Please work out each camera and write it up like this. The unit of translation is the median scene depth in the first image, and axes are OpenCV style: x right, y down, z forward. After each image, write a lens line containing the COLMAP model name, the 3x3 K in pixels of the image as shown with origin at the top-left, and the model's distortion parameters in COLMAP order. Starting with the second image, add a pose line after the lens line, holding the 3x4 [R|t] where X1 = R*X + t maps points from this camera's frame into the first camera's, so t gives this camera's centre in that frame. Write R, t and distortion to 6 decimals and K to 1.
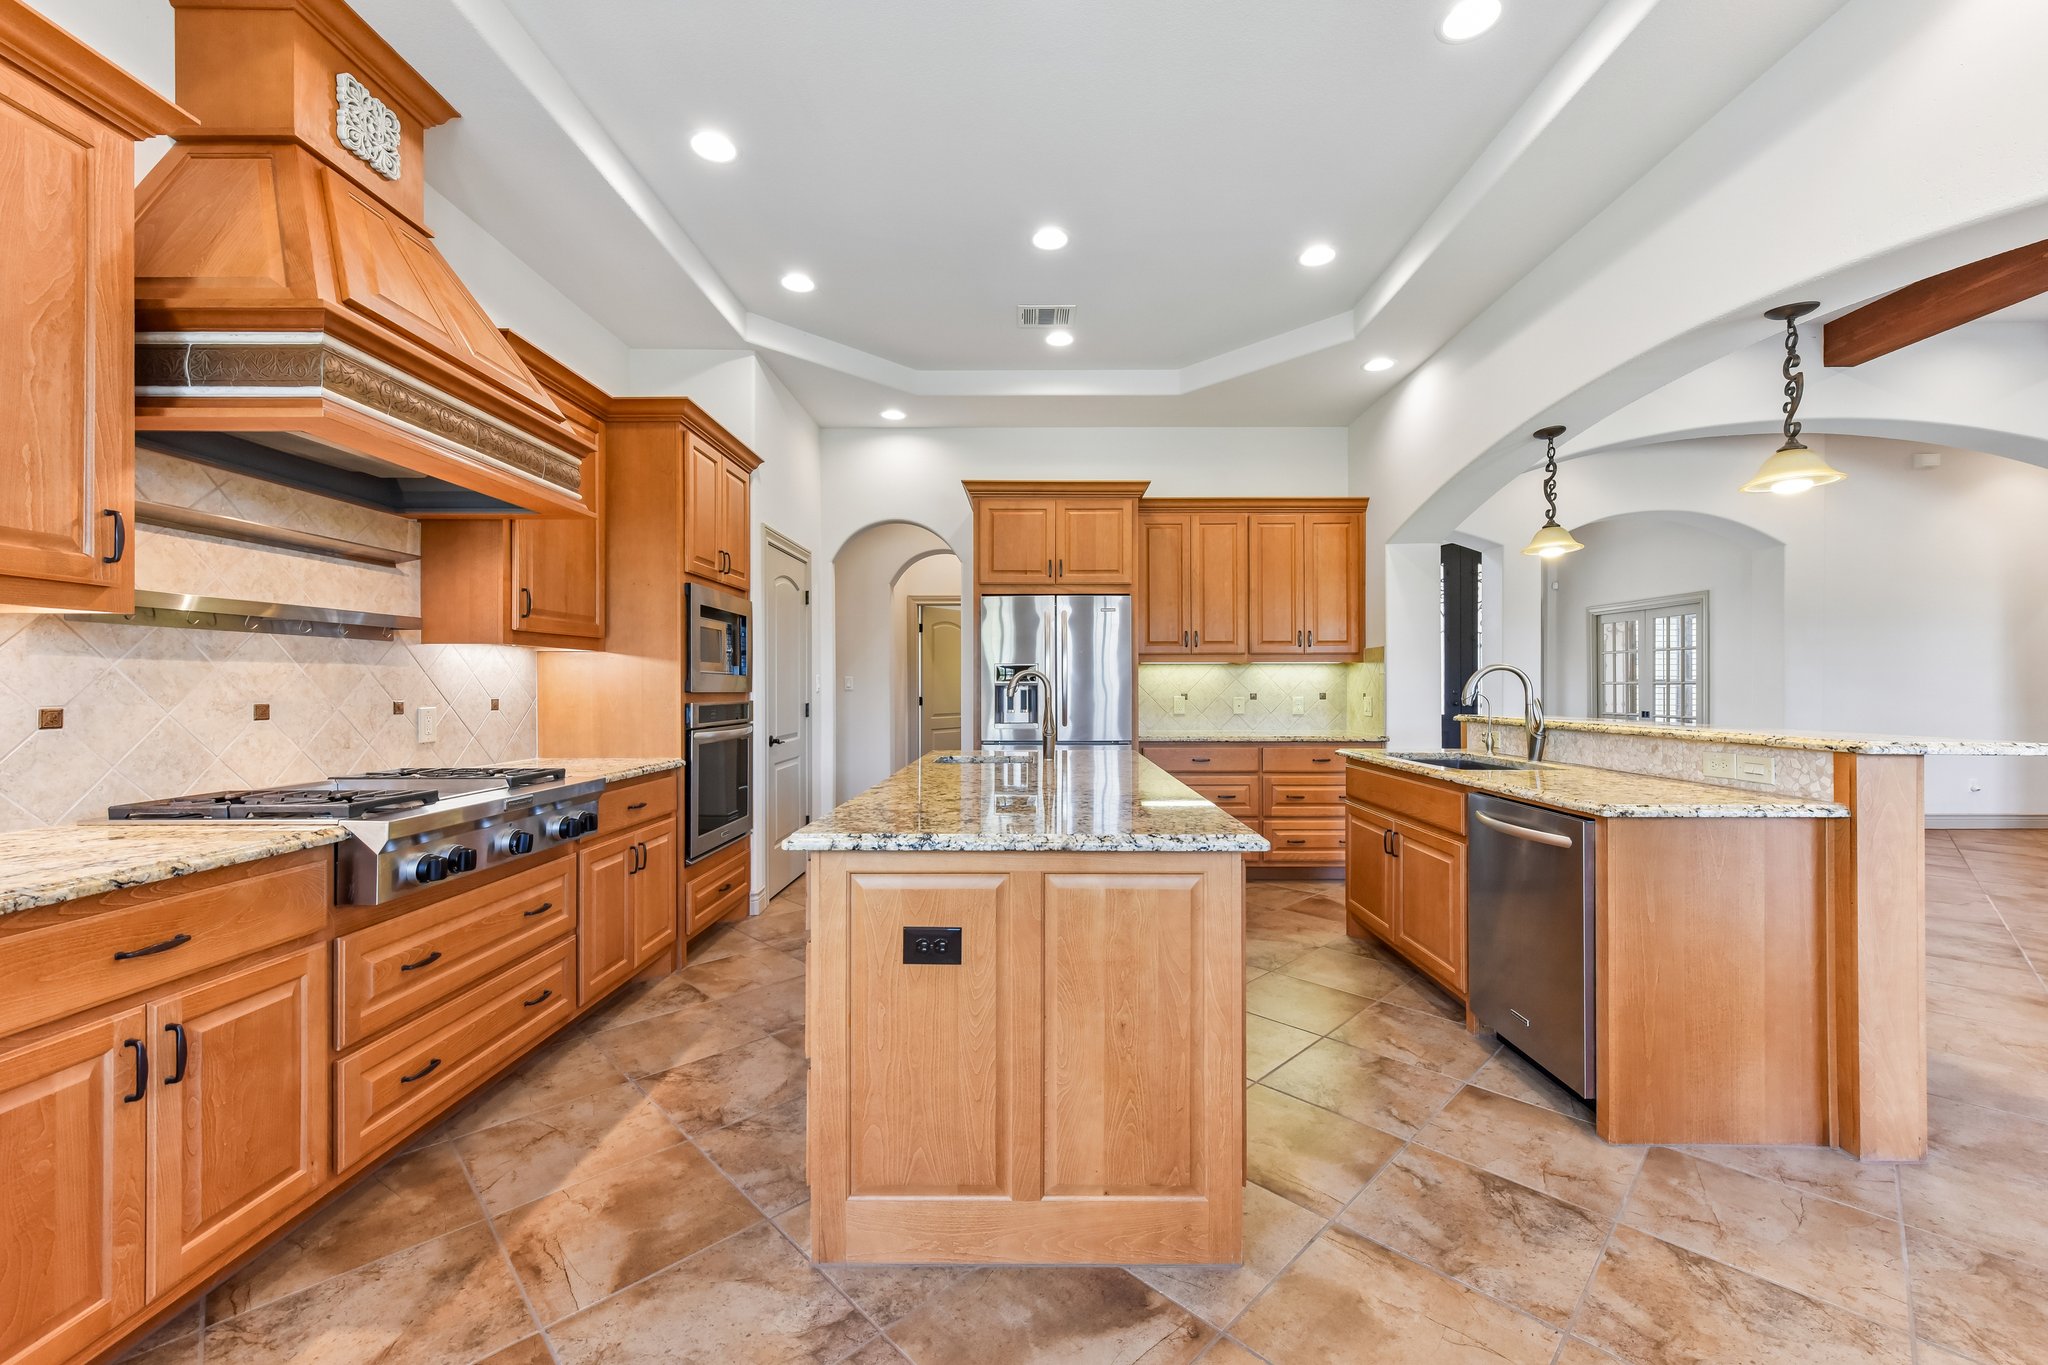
lens RADIAL K [[810.2, 0, 1058.8], [0, 810.2, 682.9], [0, 0, 1]] dist [0.007151, -0.001918]
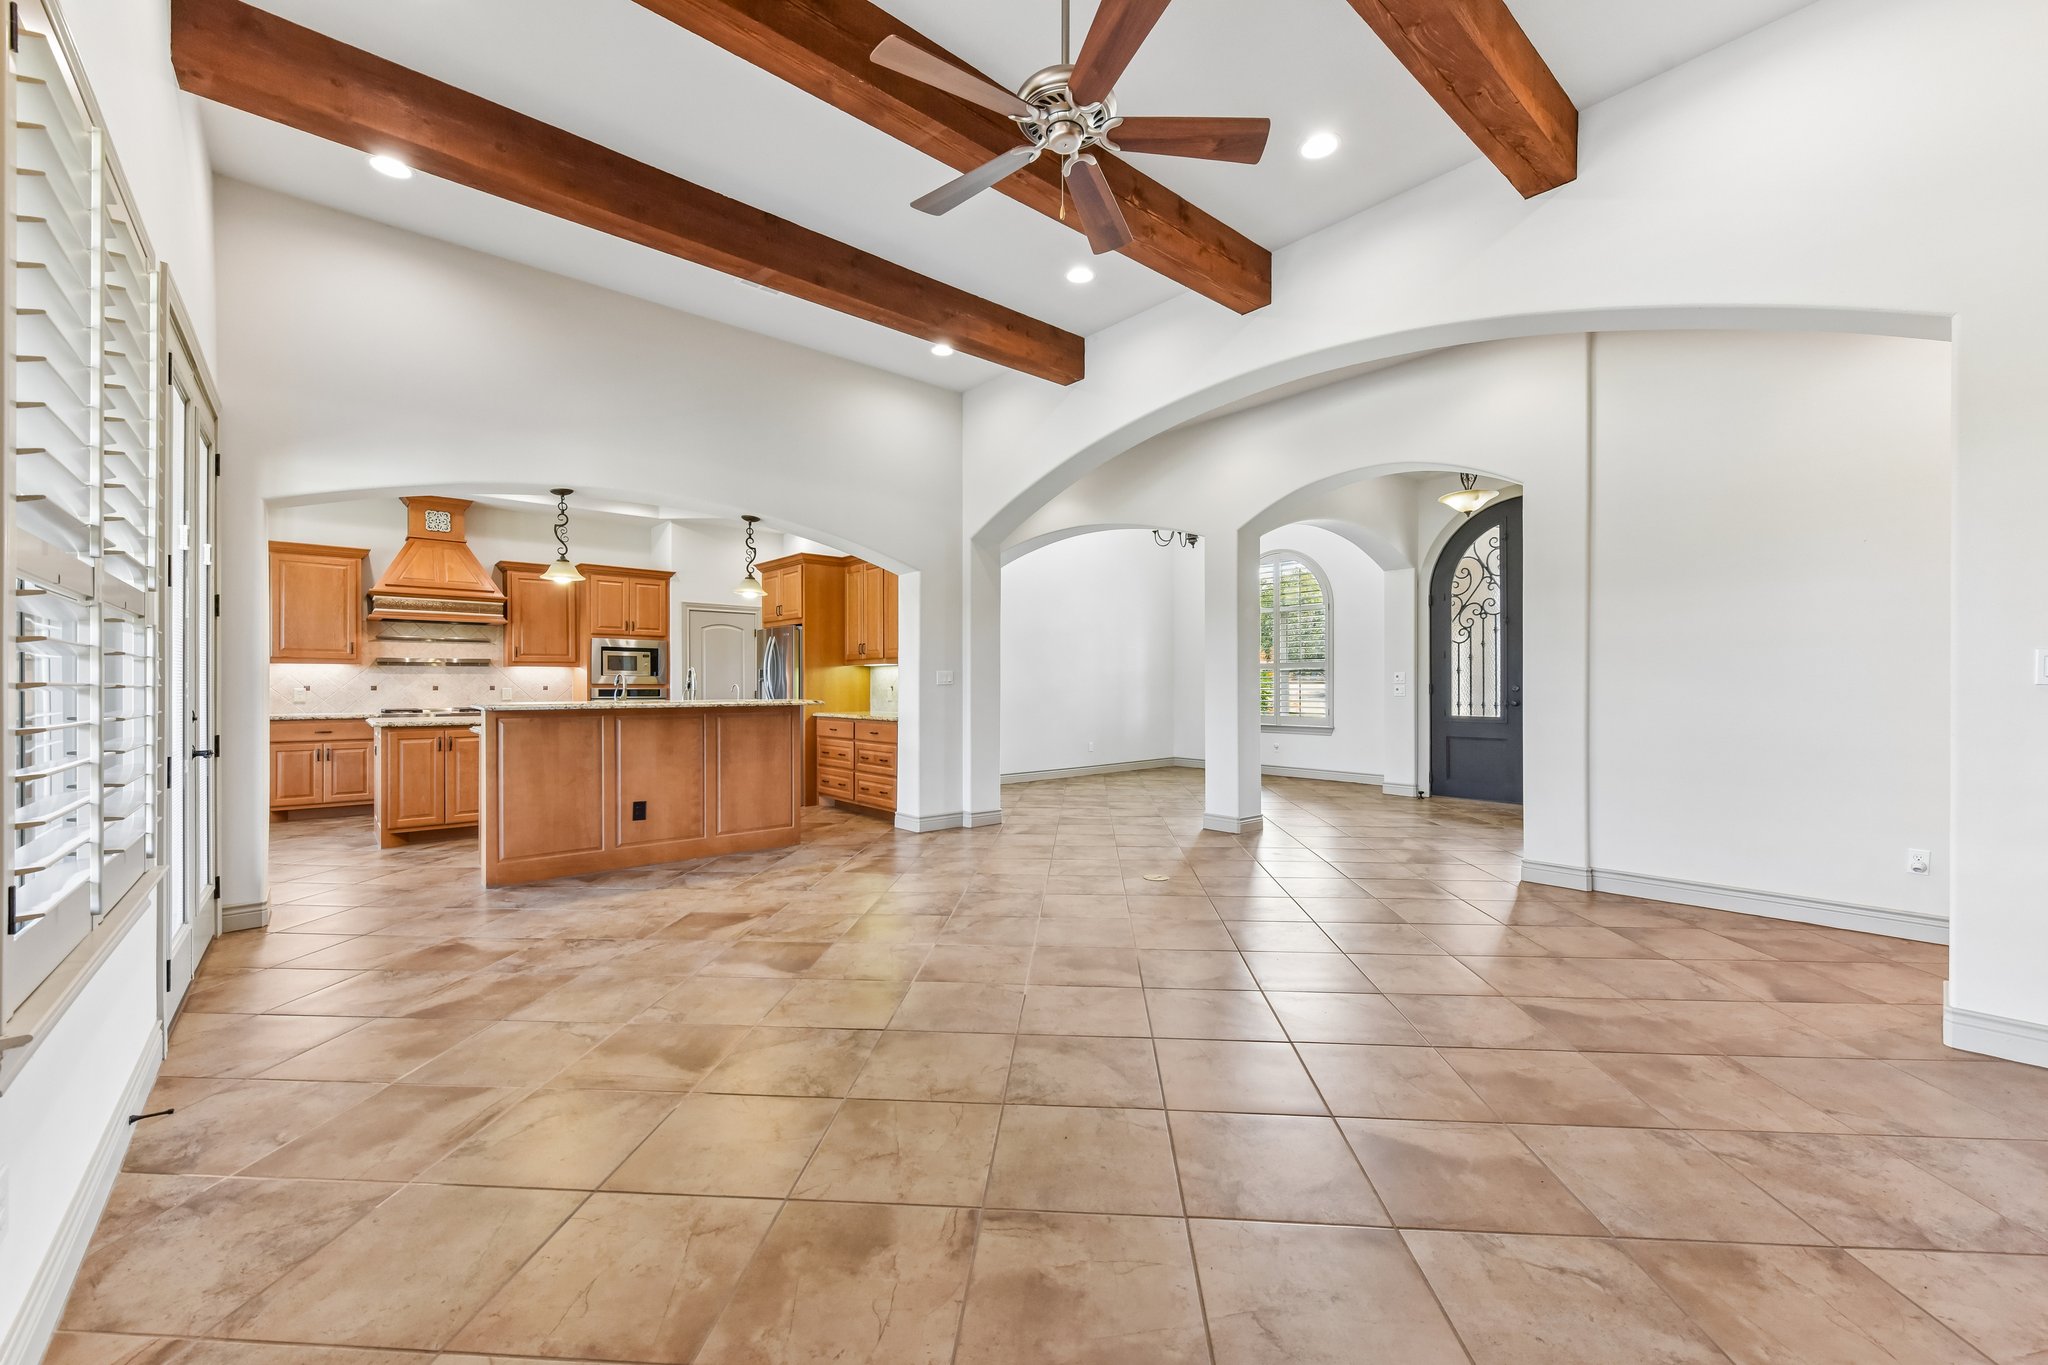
lens RADIAL K [[810.2, 0, 1033.1], [0, 810.2, 685.9], [0, 0, 1]] dist [0.007151, -0.001918]
pose [[0.667707, 0.001774, -0.744422, 3.102025], [0.003485, 0.999979, 0.005508, 0.012513], [0.744416, -0.006272, 0.667686, 0.511646]]
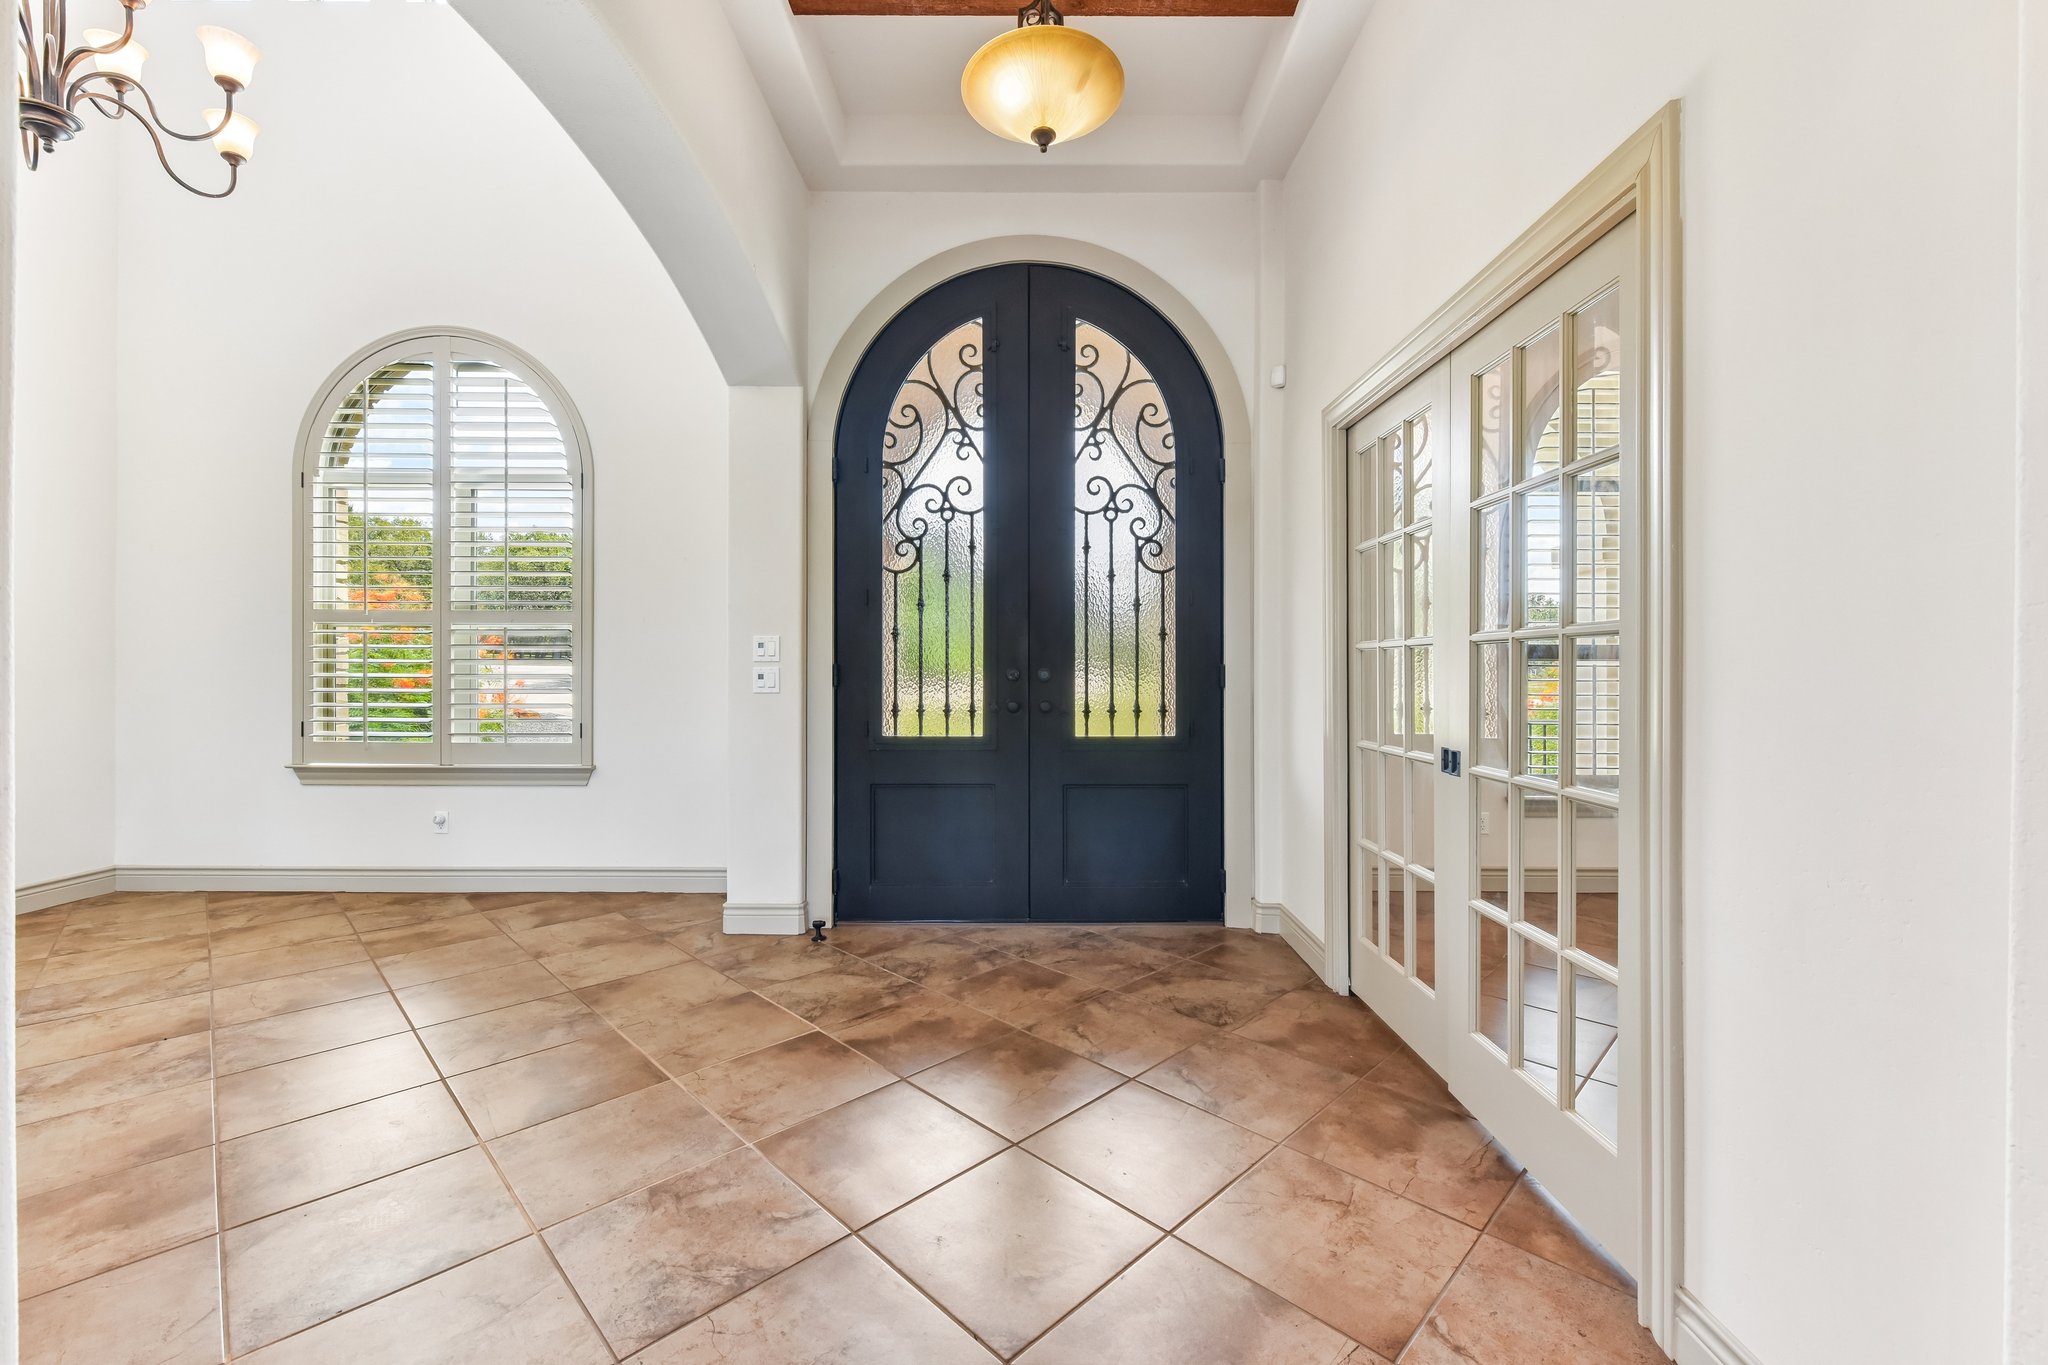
lens RADIAL K [[825.1, 0, 1050.3], [0, 825.1, 667.4], [0, 0, 1]] dist [-0.000737, -0.001061]
pose [[0.999683, 0.002614, 0.025048, 2.060661], [-0.002587, 0.999996, -0.001136, 0.035313], [-0.025051, 0.001071, 0.999686, 2.470015]]
